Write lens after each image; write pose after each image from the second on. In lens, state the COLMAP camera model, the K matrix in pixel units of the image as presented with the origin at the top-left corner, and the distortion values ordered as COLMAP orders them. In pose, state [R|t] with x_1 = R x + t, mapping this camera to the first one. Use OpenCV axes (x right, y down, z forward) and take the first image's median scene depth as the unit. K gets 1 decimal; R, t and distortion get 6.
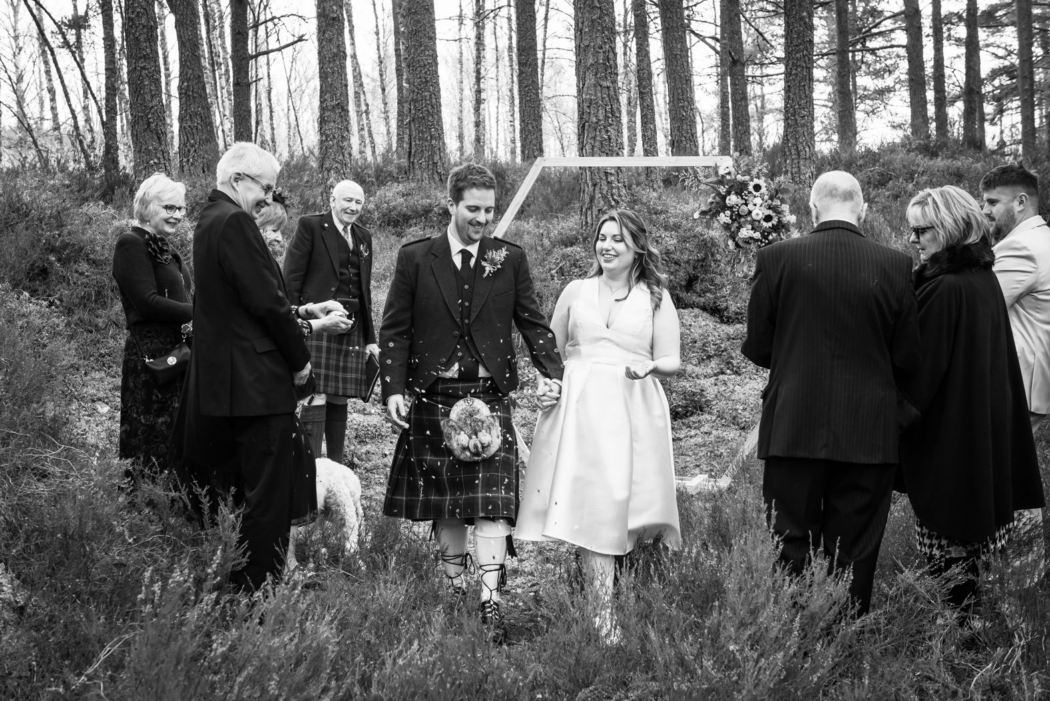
lens RADIAL K [[1449.4, 0, 524.9], [0, 1449.4, 328.7], [0, 0, 1]] dist [-0.019216, 0.010501]
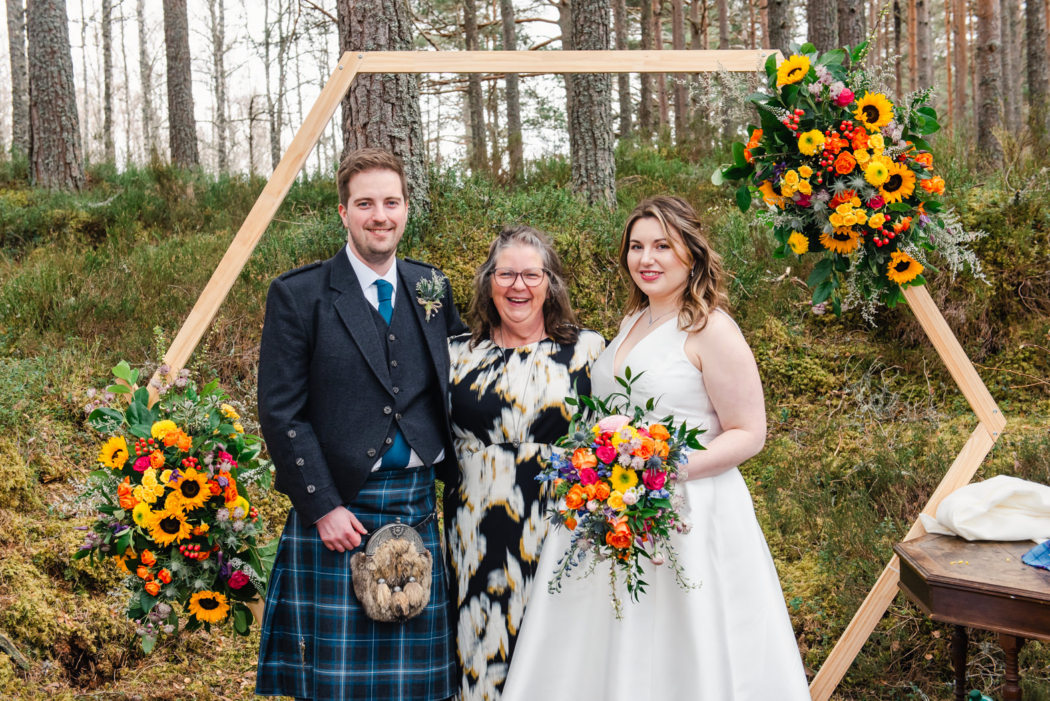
lens RADIAL K [[1389.5, 0, 525.2], [0, 1389.5, 357.8], [0, 0, 1]] dist [-0.028966, 0.031168]
pose [[0.965304, -0.022264, 0.260179, -0.040369], [0.022872, 0.999738, 0.000693, -0.018639], [-0.260126, 0.005282, 0.965560, 0.458666]]
